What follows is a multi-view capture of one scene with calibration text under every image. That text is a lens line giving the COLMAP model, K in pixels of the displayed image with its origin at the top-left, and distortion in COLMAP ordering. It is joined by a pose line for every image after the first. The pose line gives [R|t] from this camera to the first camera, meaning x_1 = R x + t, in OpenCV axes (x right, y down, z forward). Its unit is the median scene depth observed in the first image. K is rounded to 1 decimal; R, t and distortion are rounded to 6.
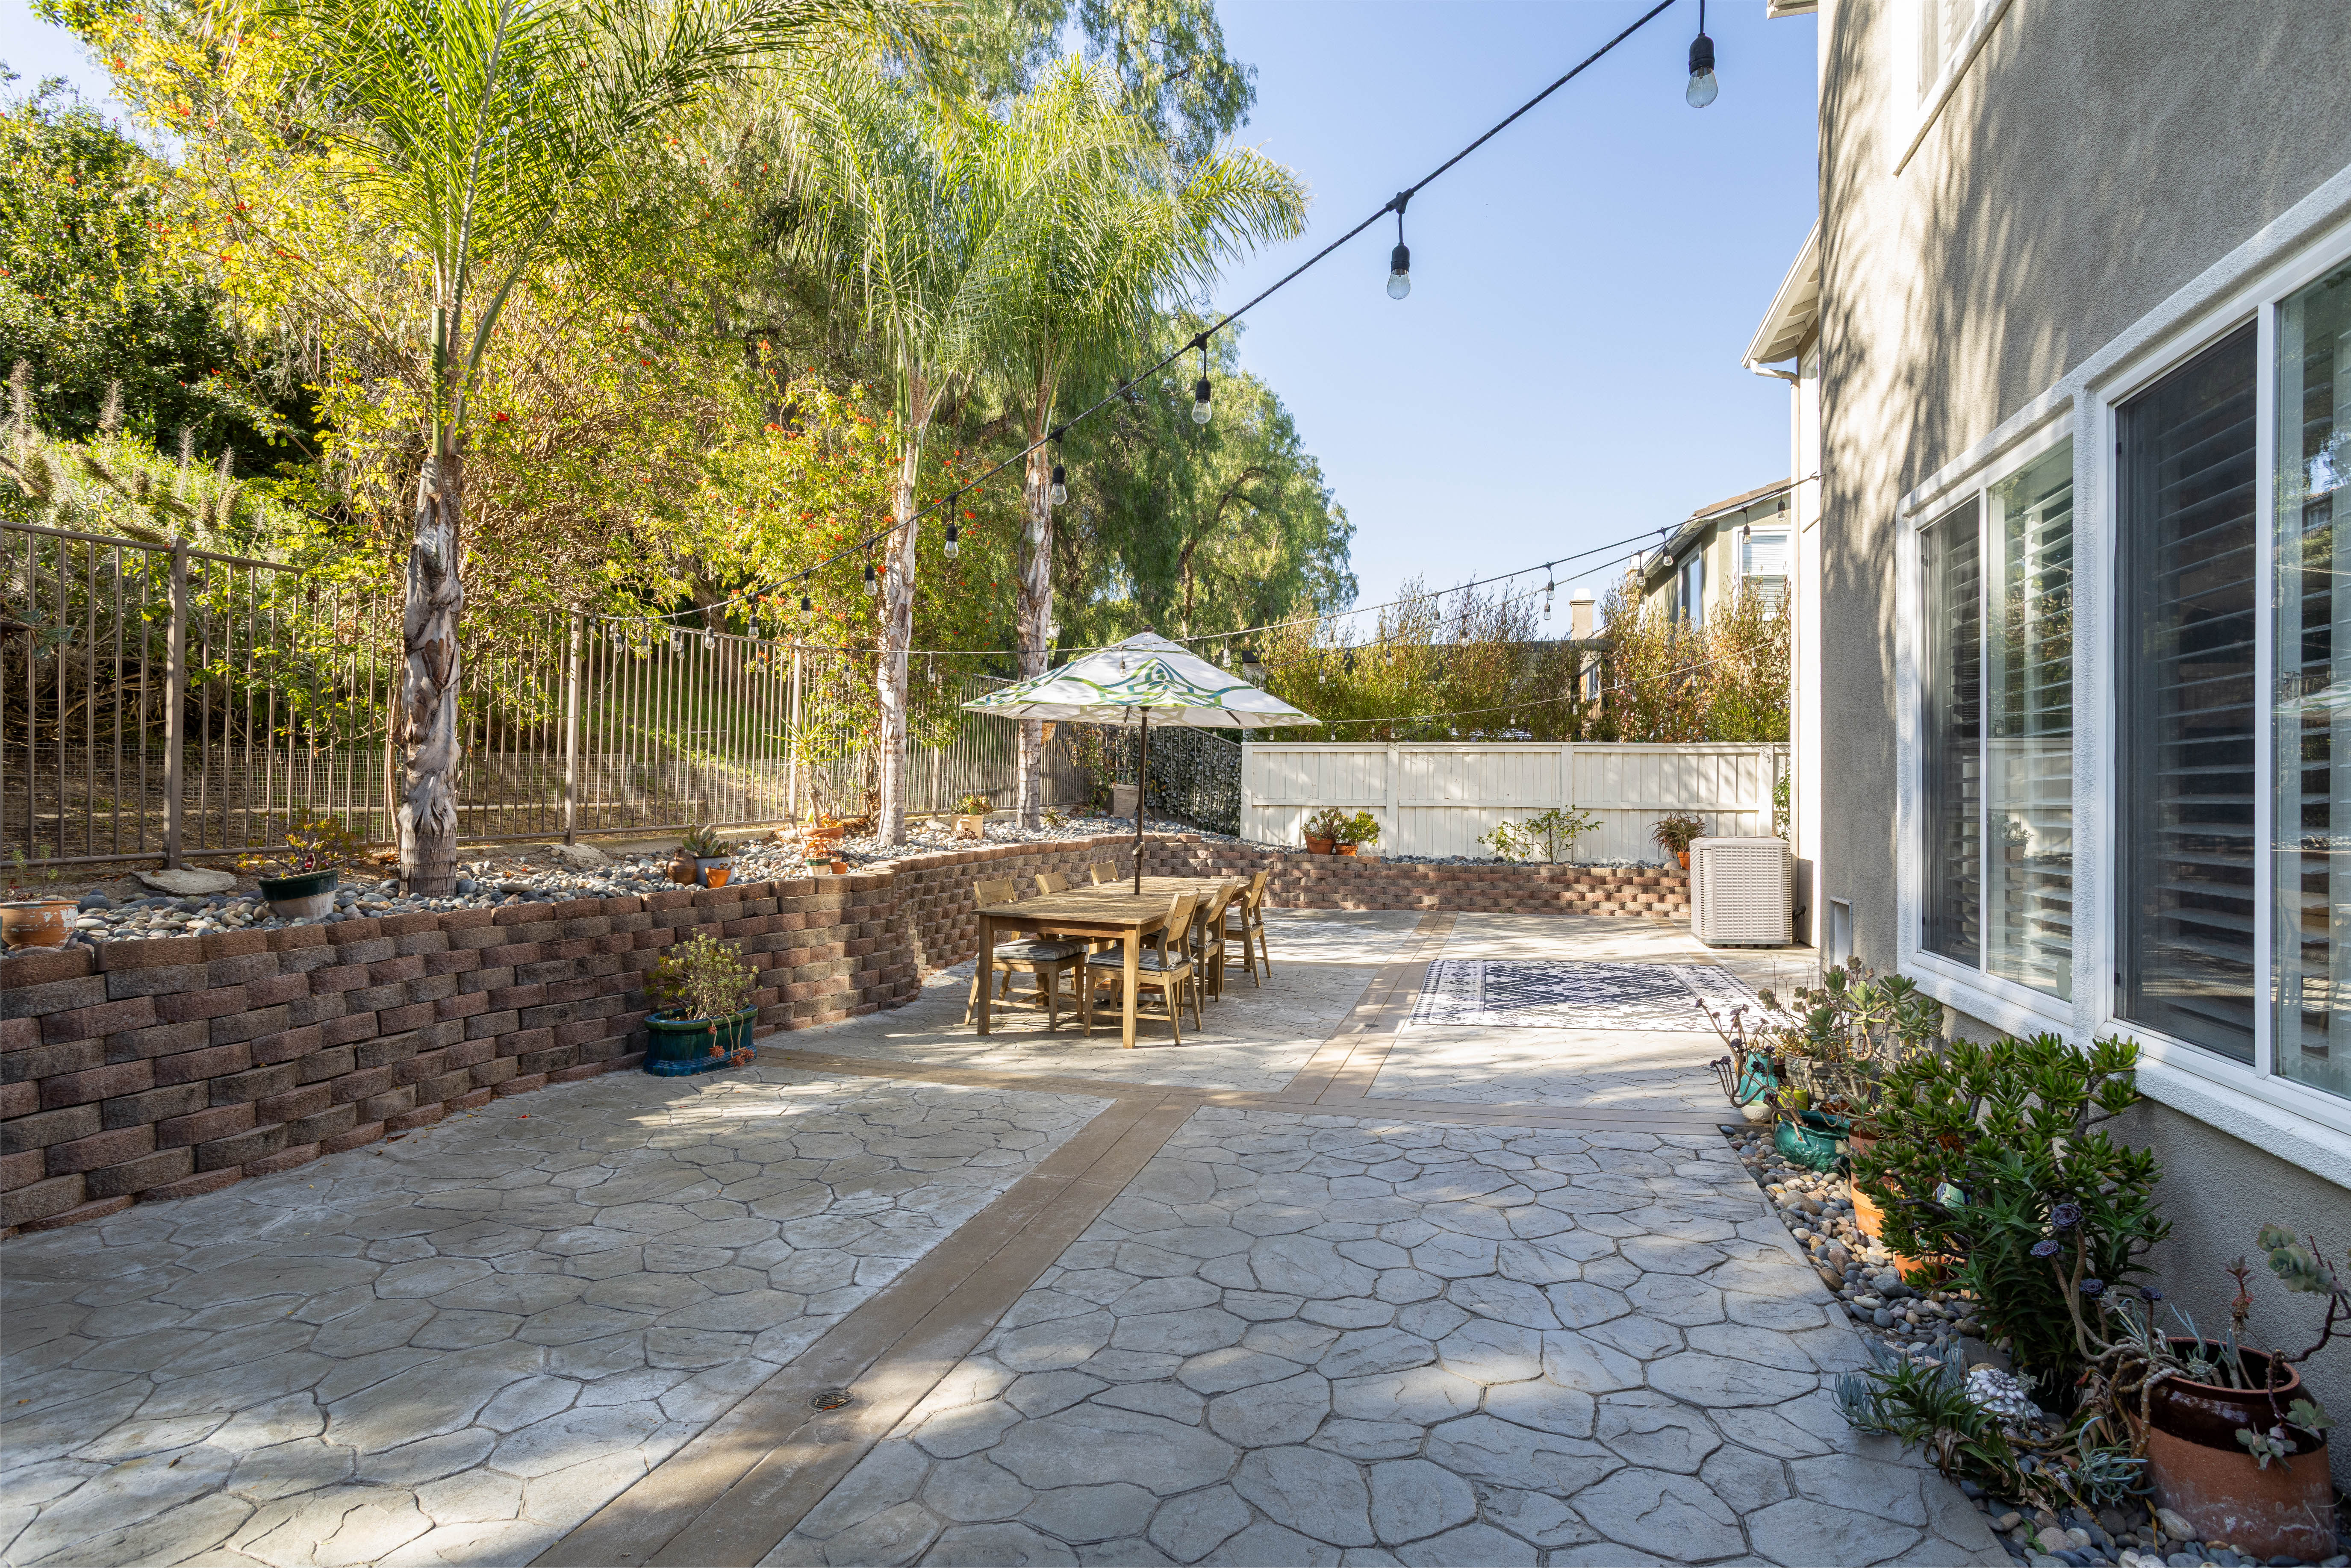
lens RADIAL K [[1199.6, 0, 1177.9], [0, 1199.6, 767.7], [0, 0, 1]] dist [-0.030886, 0.003649]
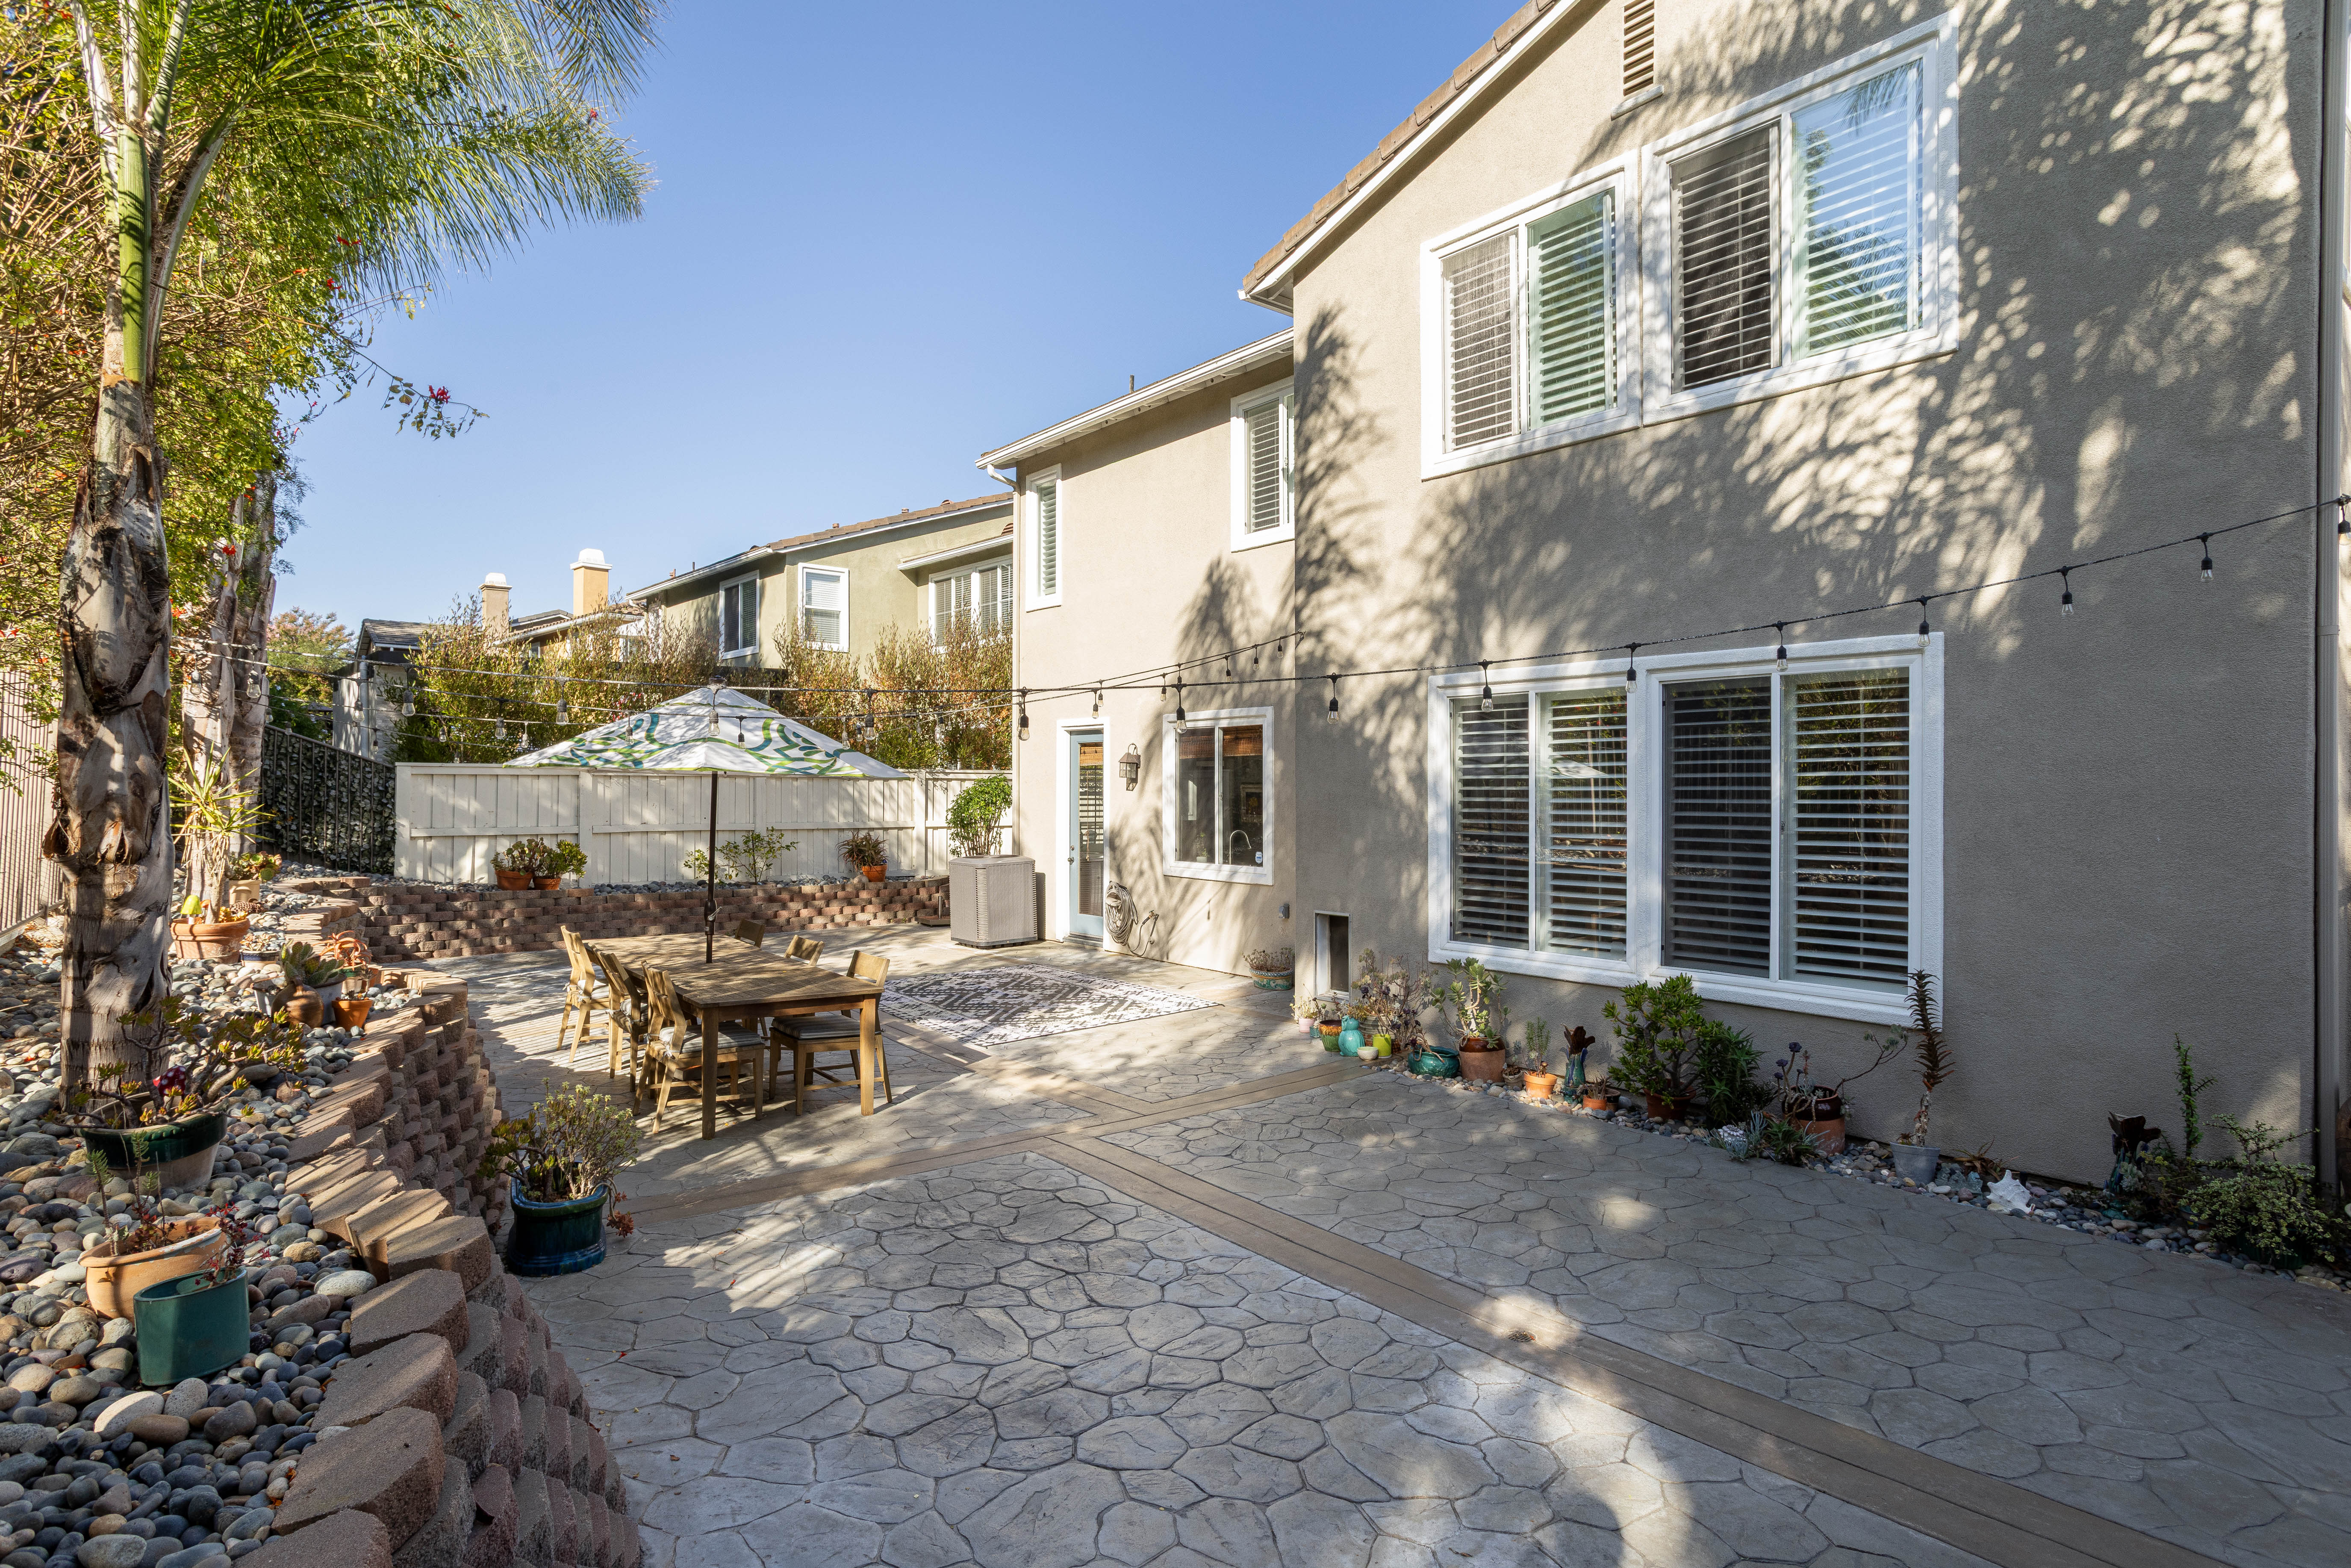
lens RADIAL K [[1199.8, 0, 1180.0], [0, 1199.8, 778.1], [0, 0, 1]] dist [-0.030886, 0.003649]
pose [[0.594342, 0.000215, 0.804212, -0.322161], [-0.015745, 0.999811, 0.011369, -0.031789], [-0.804058, -0.019420, 0.594234, 0.088041]]
